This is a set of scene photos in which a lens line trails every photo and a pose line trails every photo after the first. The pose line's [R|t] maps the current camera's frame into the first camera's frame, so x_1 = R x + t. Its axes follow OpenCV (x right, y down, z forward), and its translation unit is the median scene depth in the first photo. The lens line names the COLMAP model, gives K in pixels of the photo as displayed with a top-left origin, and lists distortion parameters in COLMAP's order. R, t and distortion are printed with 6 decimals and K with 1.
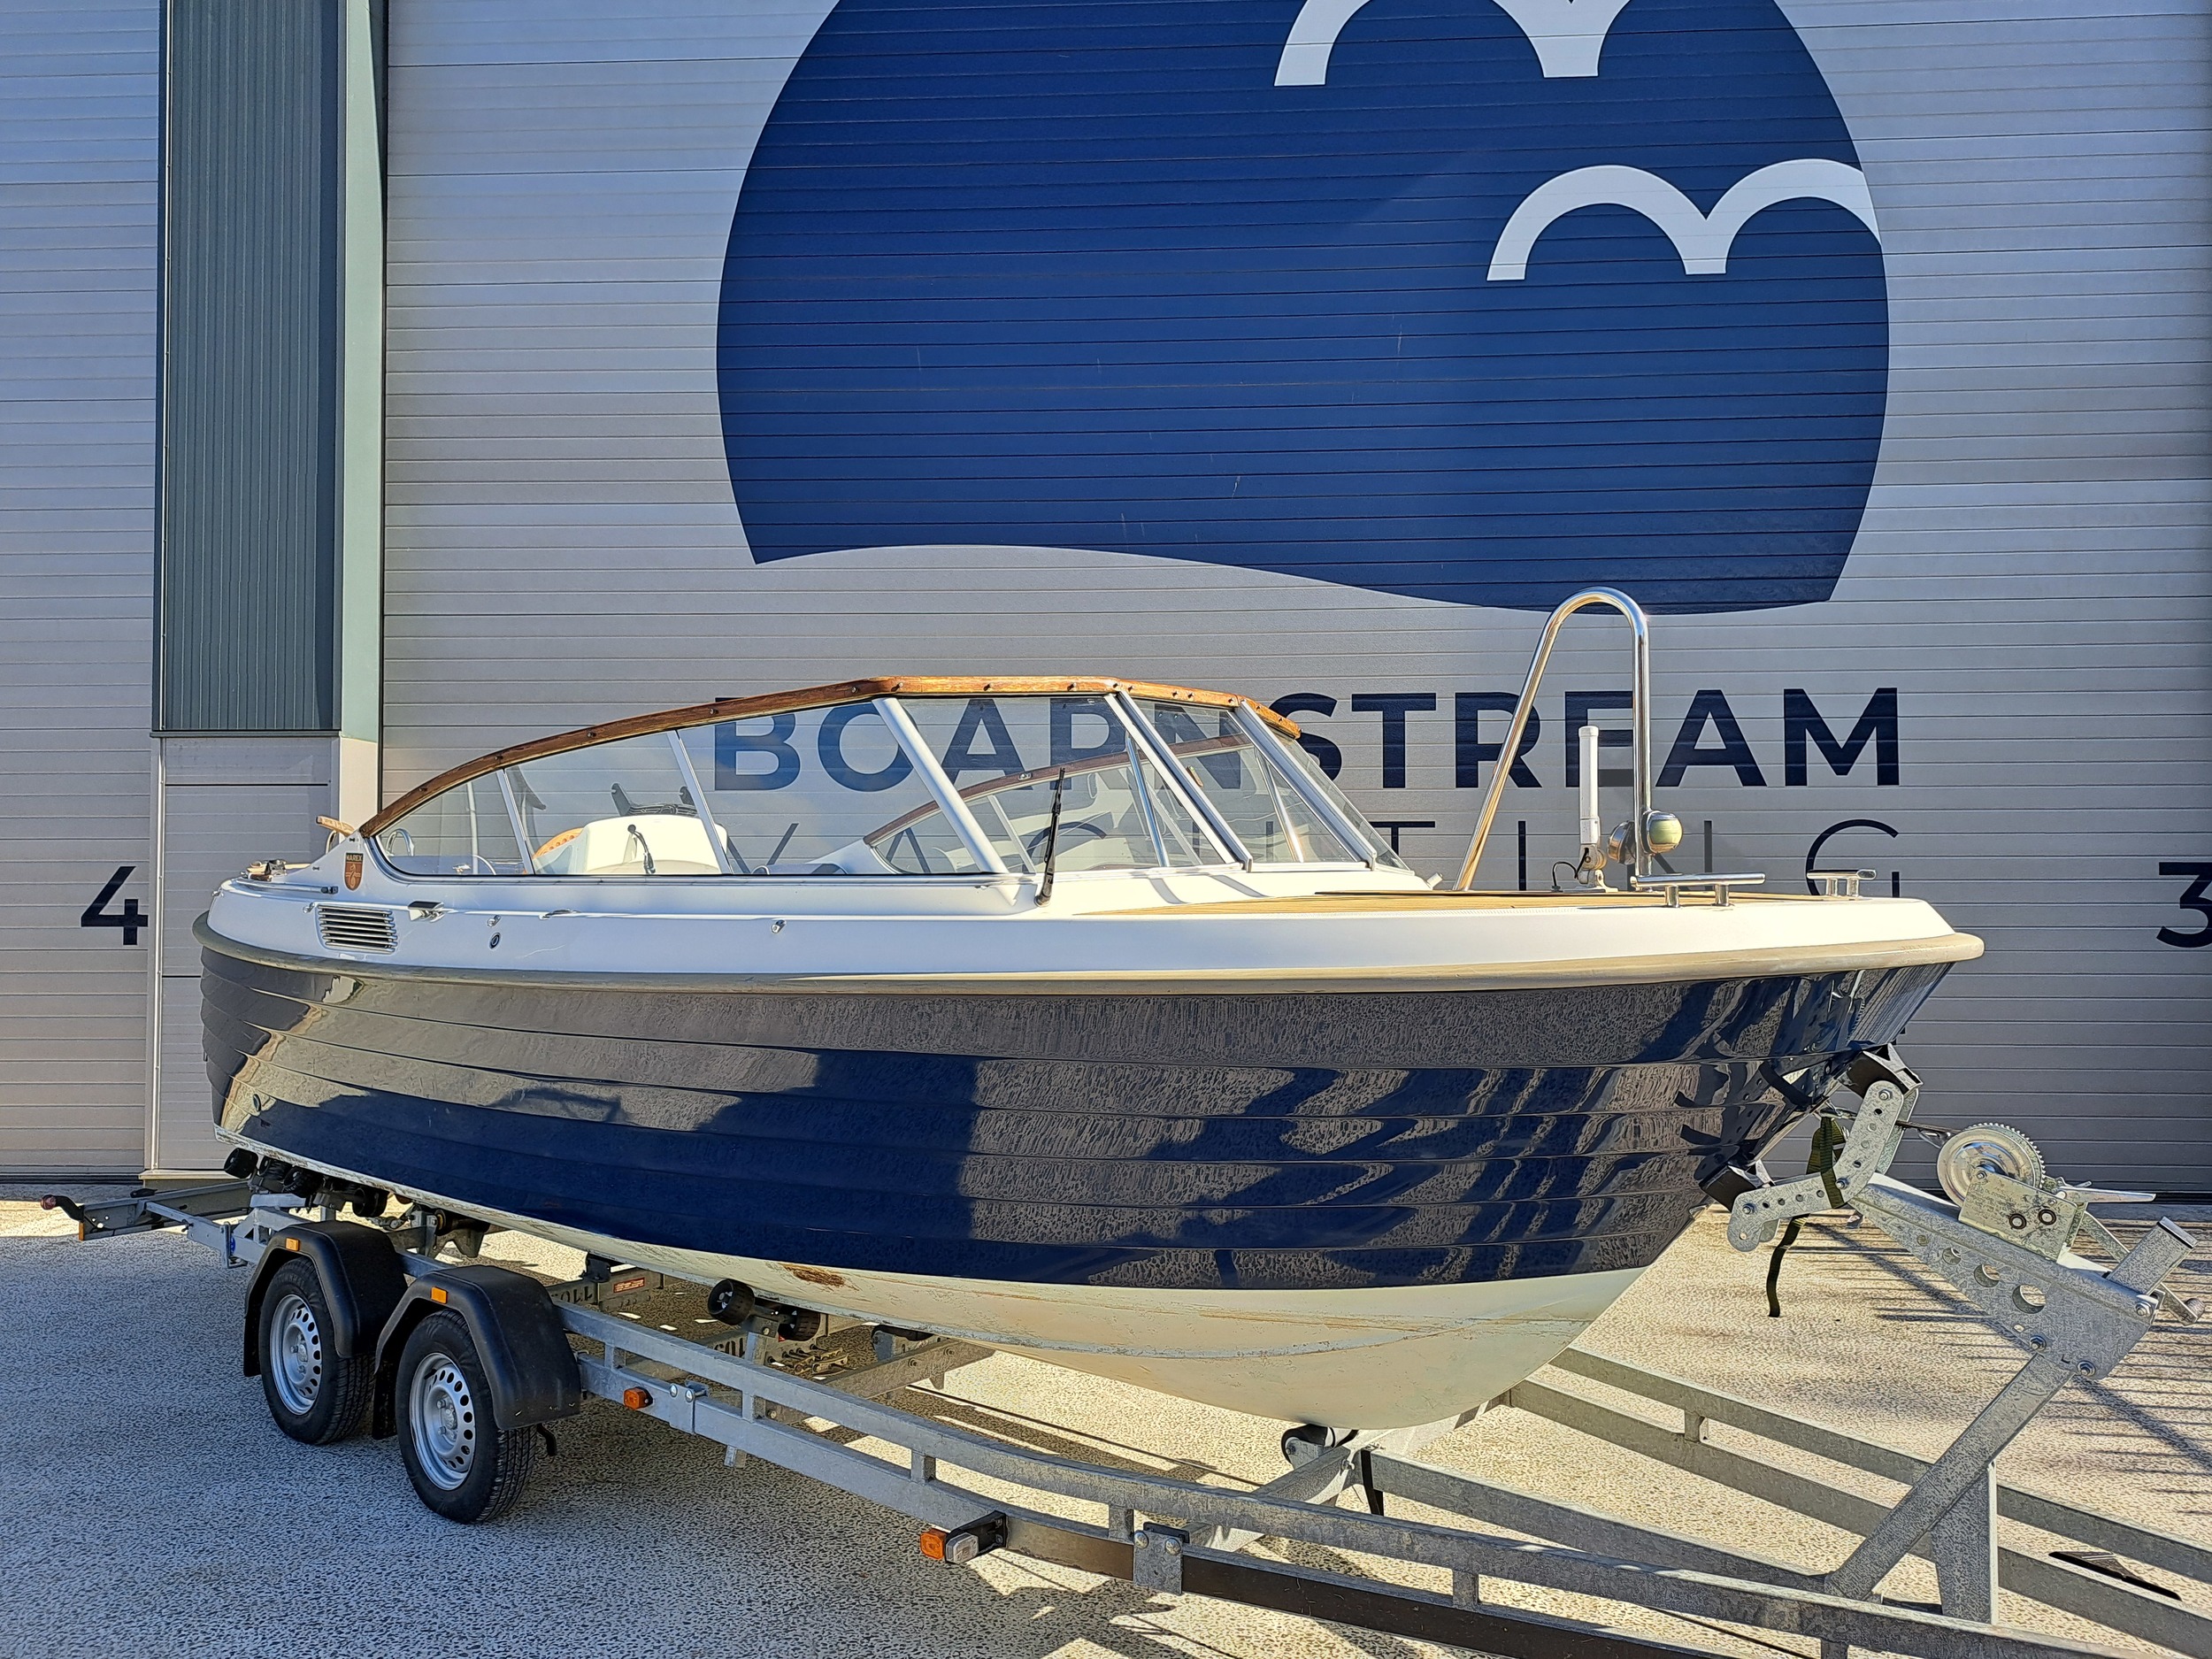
lens RADIAL K [[1576.2, 0, 1126.3], [0, 1576.2, 833.5], [0, 0, 1]] dist [0.051208, -0.035926]
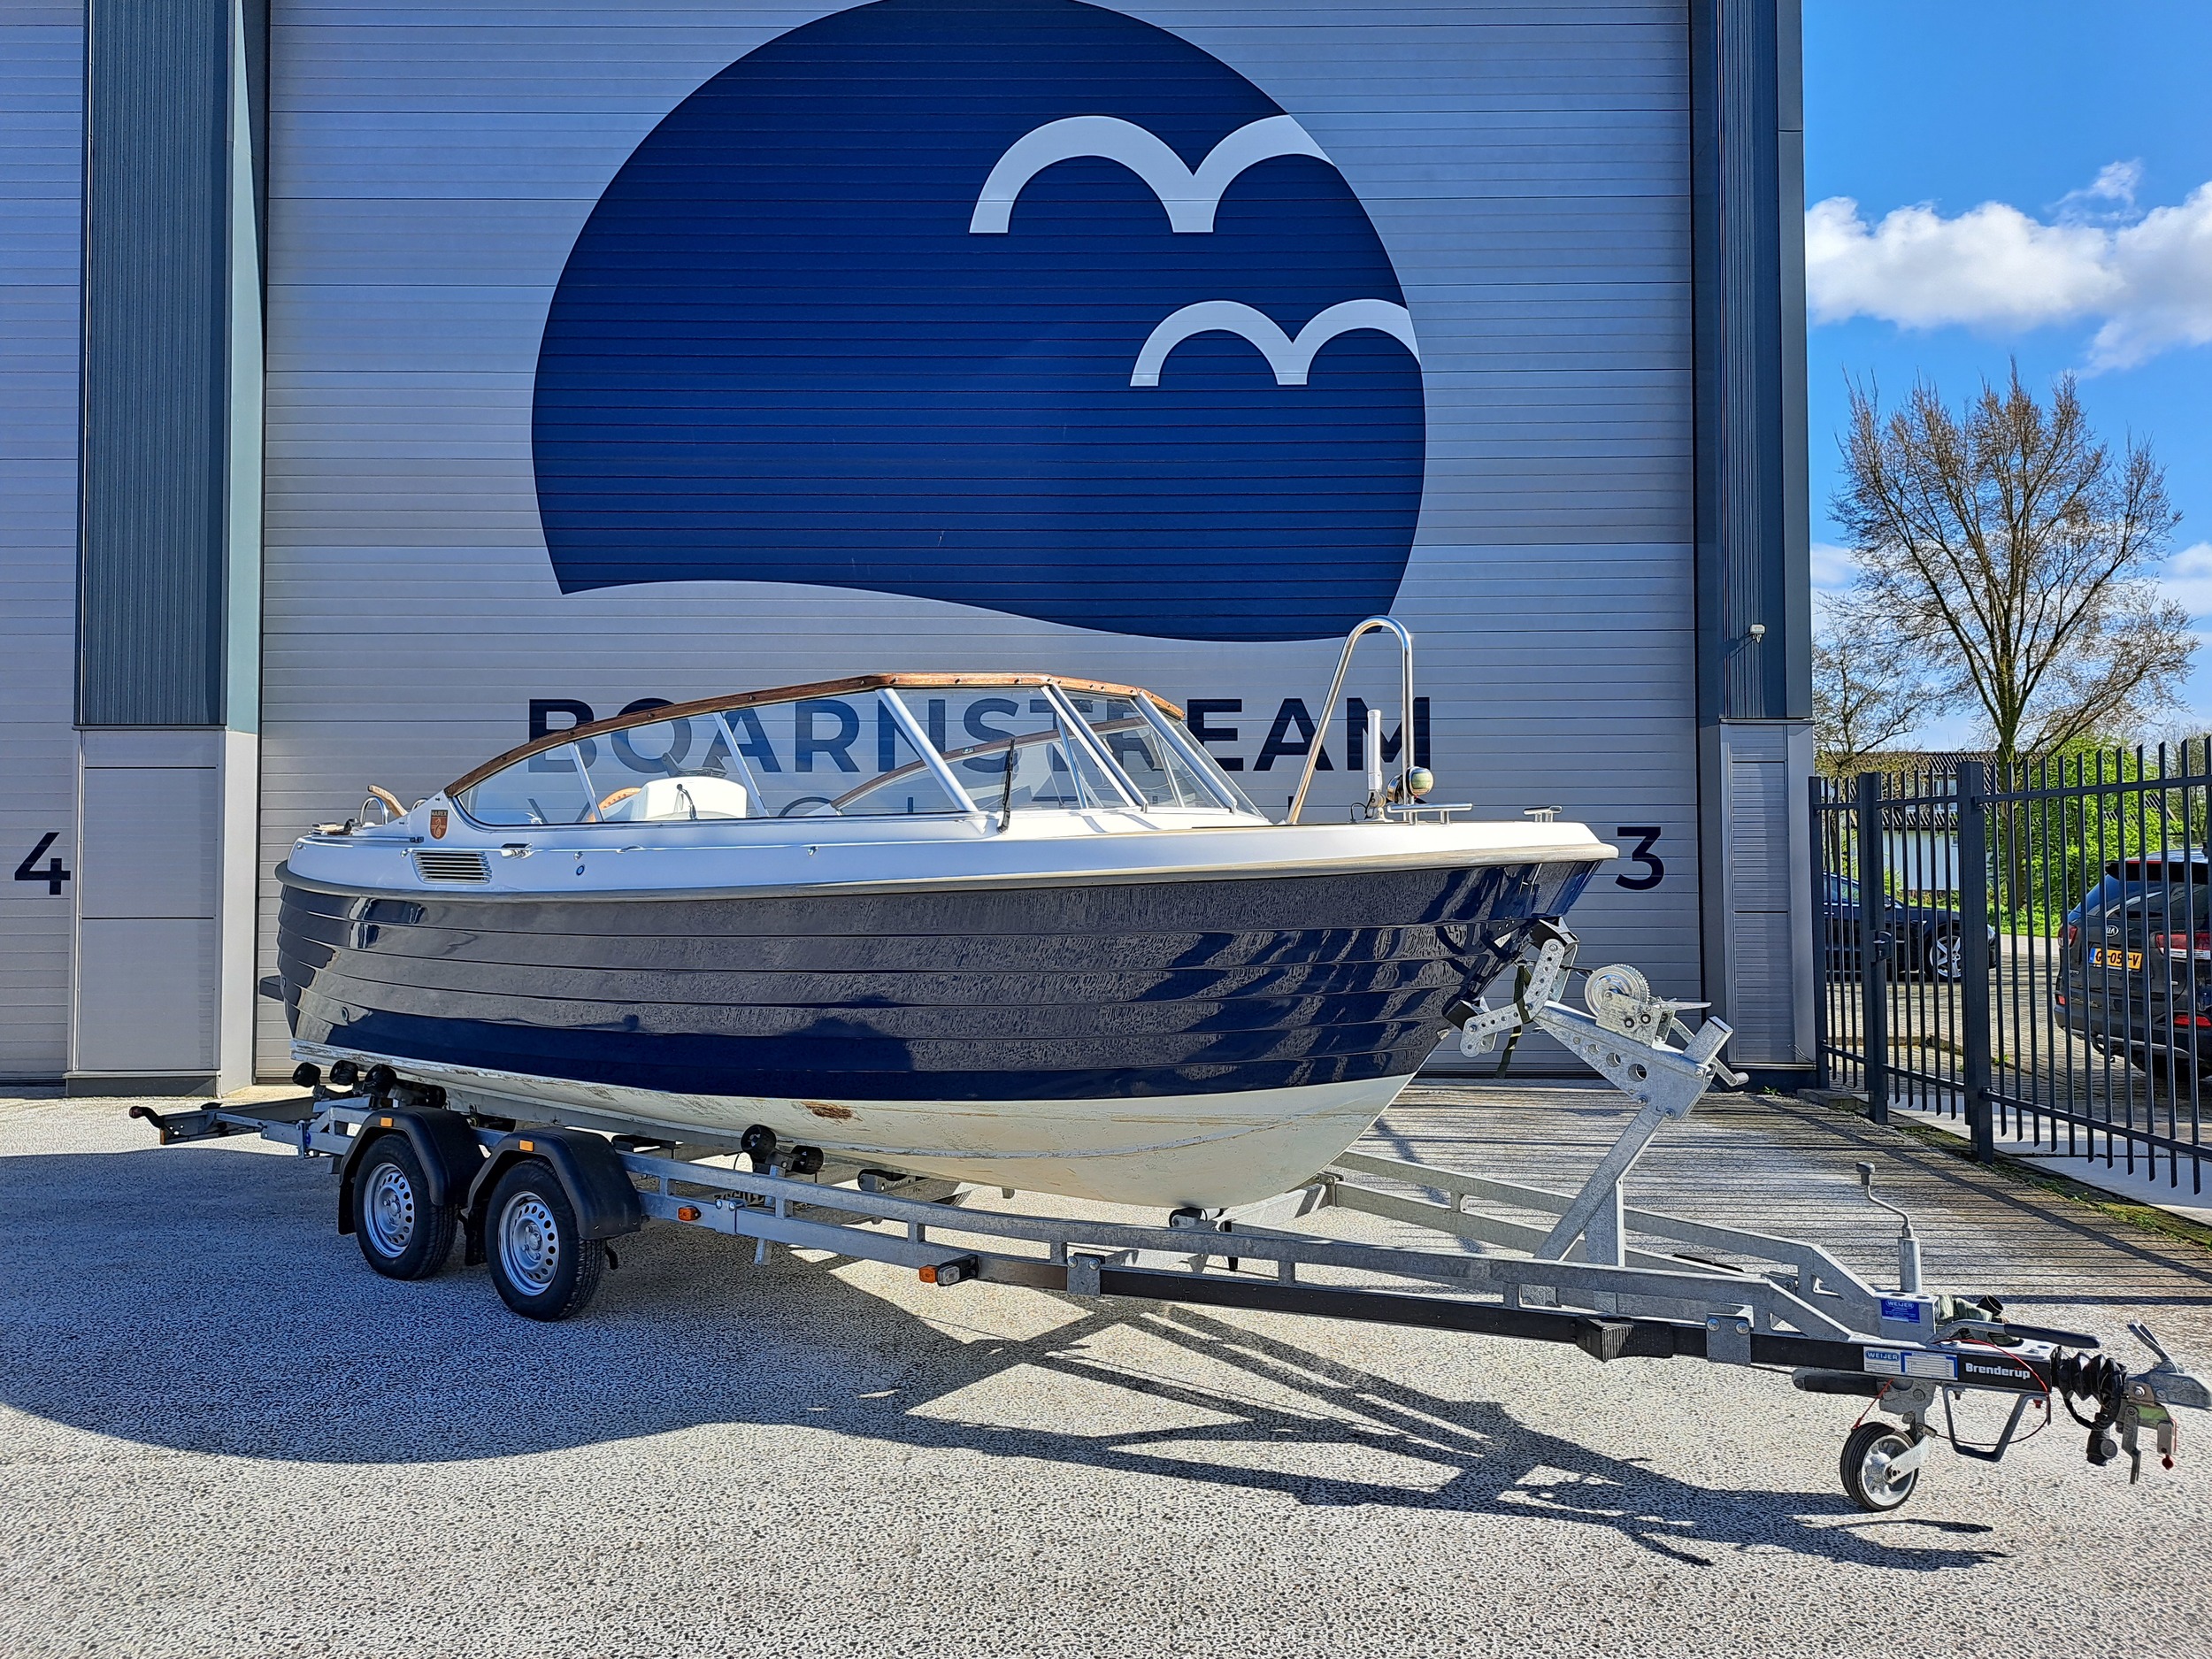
lens RADIAL K [[1576.2, 0, 1126.3], [0, 1576.2, 833.5], [0, 0, 1]] dist [0.051208, -0.035926]
pose [[0.998086, -0.003104, 0.061766, -0.025234], [0.002699, 0.999974, 0.006633, 0.032235], [-0.061785, -0.006454, 0.998069, -0.387747]]
